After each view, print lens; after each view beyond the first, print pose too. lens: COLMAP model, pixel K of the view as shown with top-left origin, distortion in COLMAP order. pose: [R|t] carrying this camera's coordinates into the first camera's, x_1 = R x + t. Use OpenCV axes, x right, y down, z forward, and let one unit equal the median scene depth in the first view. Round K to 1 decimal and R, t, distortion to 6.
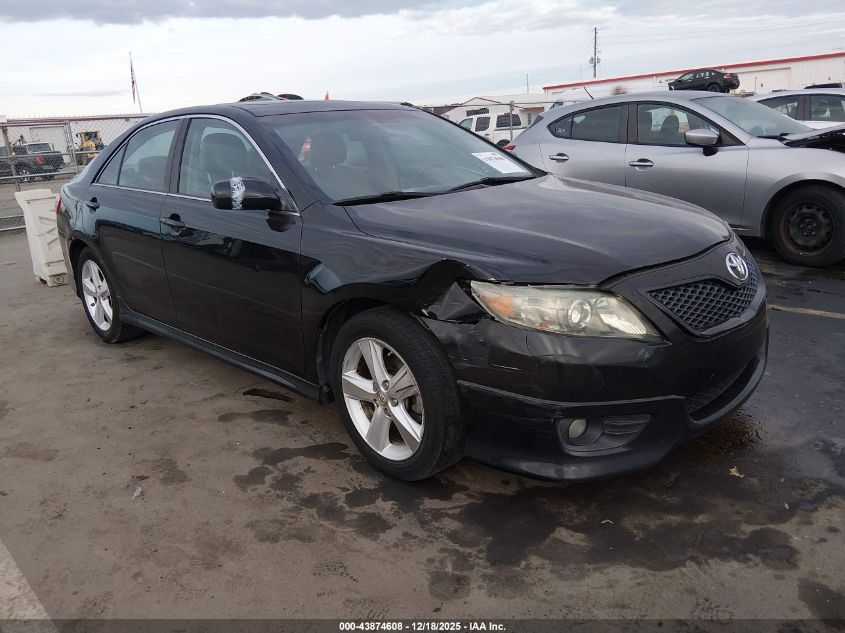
lens RADIAL K [[646.4, 0, 422.5], [0, 646.4, 316.5], [0, 0, 1]] dist [0.097047, -0.179262]
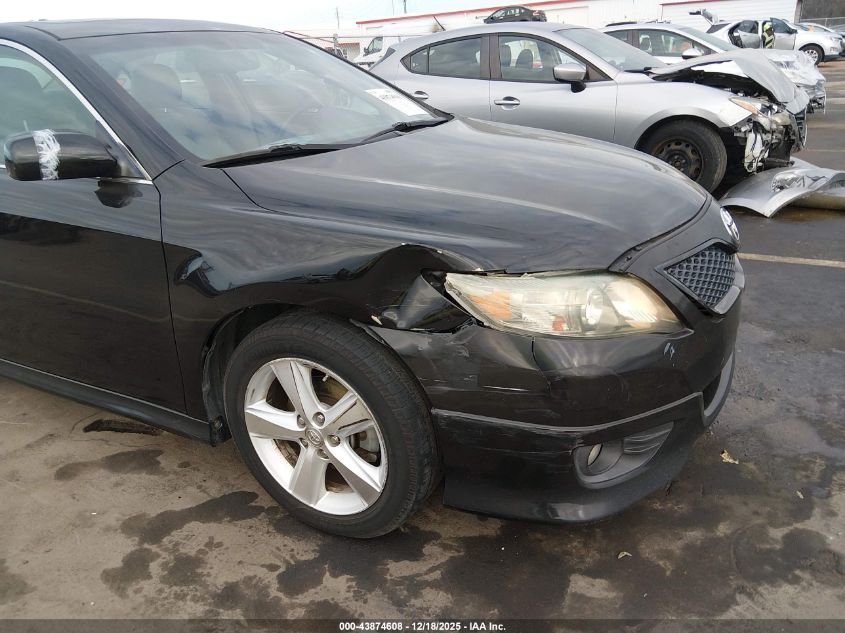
lens RADIAL K [[646.3, 0, 436.8], [0, 646.3, 312.0], [0, 0, 1]] dist [0.079732, -0.161501]
pose [[0.957144, -0.101584, 0.271213, -0.112780], [0.079492, 0.992649, 0.091265, -0.067195], [-0.278490, -0.065795, 0.958183, 0.274215]]
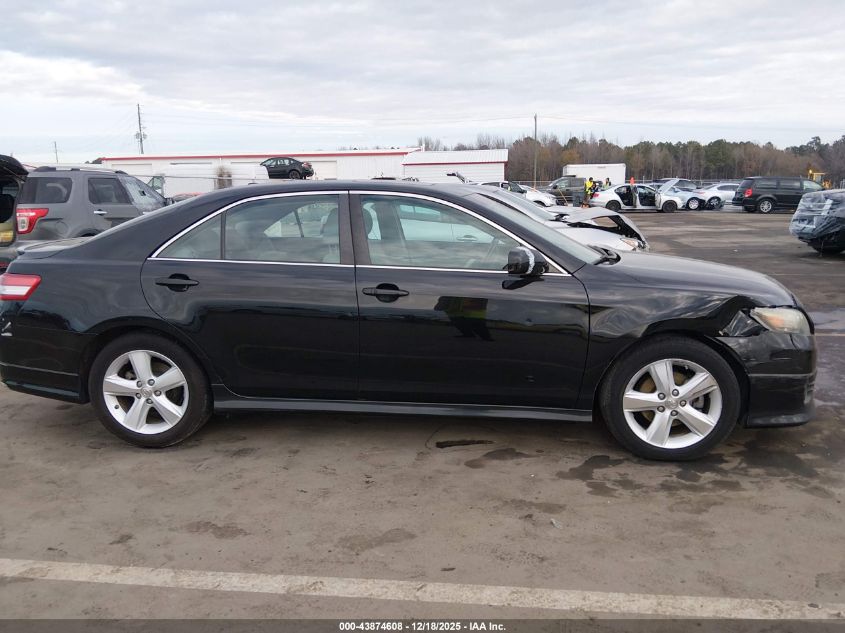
lens RADIAL K [[646.4, 0, 422.5], [0, 646.4, 316.5], [0, 0, 1]] dist [0.097047, -0.179262]
pose [[0.766559, -0.070048, 0.638342, -1.330599], [0.140437, 0.988258, -0.060200, -0.044617], [-0.626629, 0.135793, 0.767396, 0.249829]]
